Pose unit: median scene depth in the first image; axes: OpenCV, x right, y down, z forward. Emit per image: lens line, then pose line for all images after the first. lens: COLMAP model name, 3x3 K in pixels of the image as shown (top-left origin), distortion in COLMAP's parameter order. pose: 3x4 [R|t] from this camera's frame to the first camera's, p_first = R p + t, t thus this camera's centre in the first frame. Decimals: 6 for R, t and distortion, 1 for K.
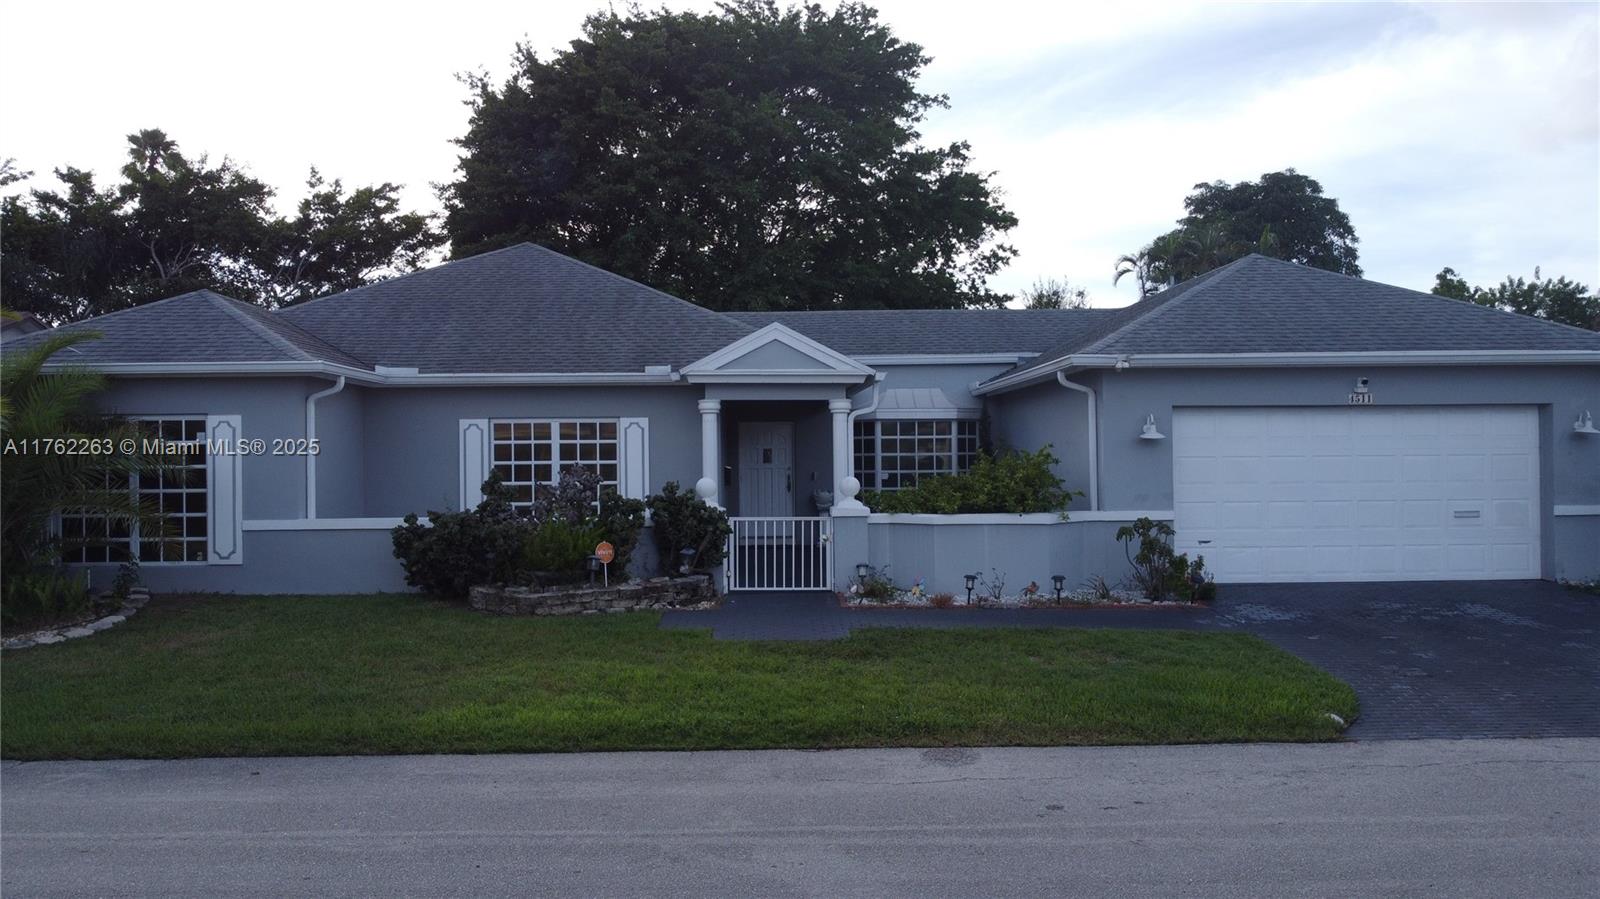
lens RADIAL K [[1204.6, 0, 798.5], [0, 1204.6, 449.1], [0, 0, 1]] dist [-0.007096, -0.001139]
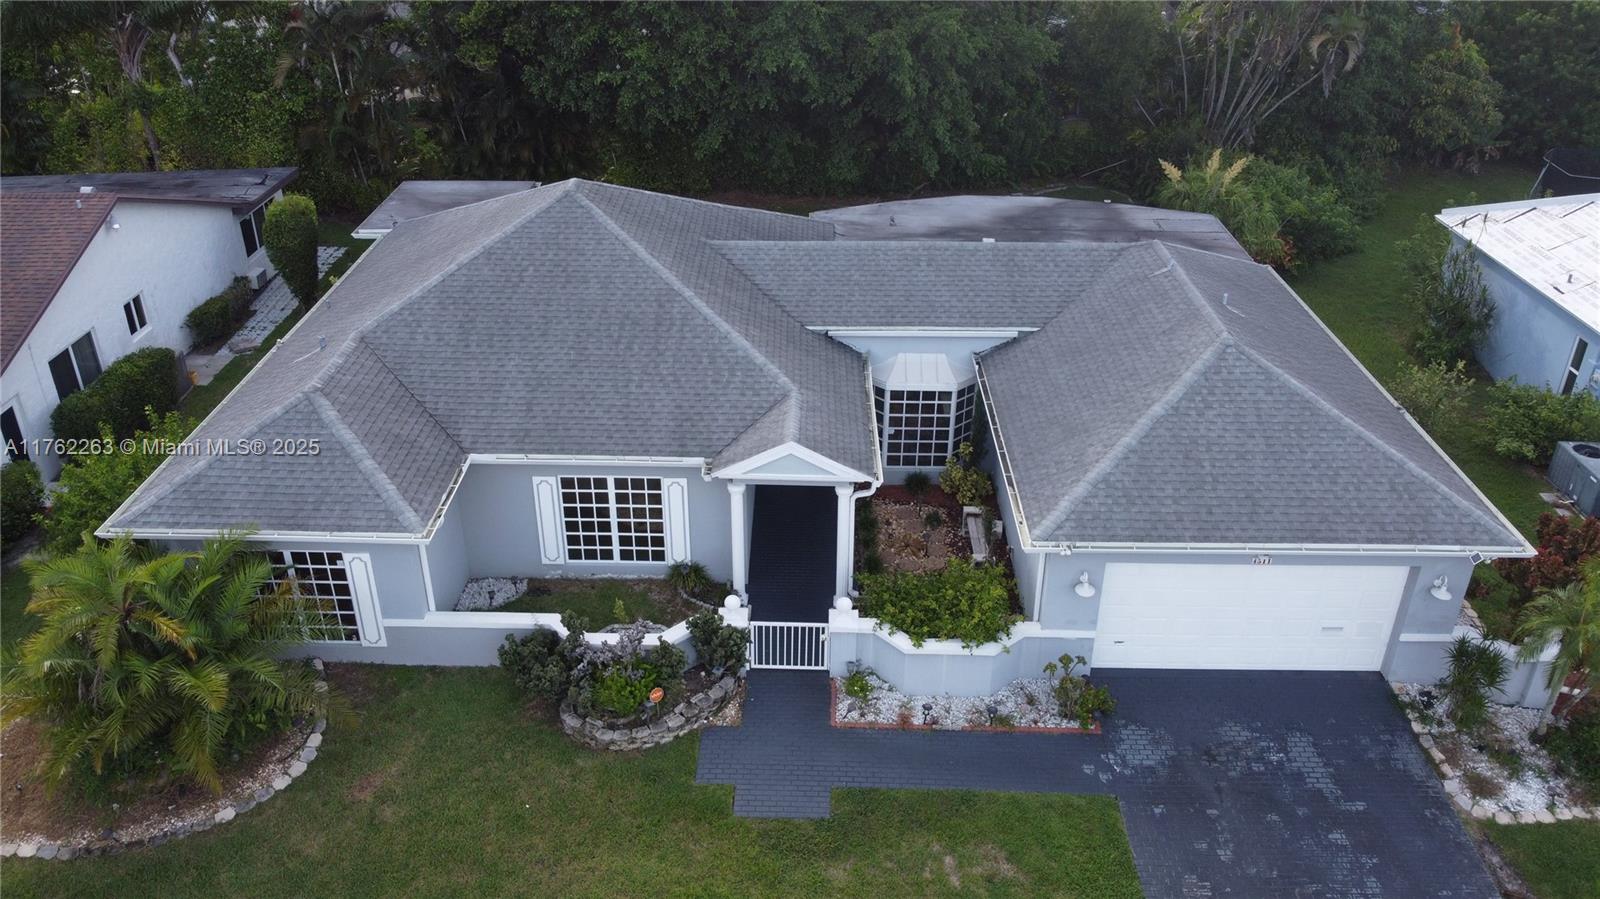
lens RADIAL K [[1204.6, 0, 799.7], [0, 1204.6, 450.1], [0, 0, 1]] dist [-0.007096, -0.001139]
pose [[0.998787, 0.037028, -0.032463, 0.027483], [-0.016950, 0.877466, 0.479339, -0.652538], [0.046234, -0.478207, 0.877029, -0.042600]]
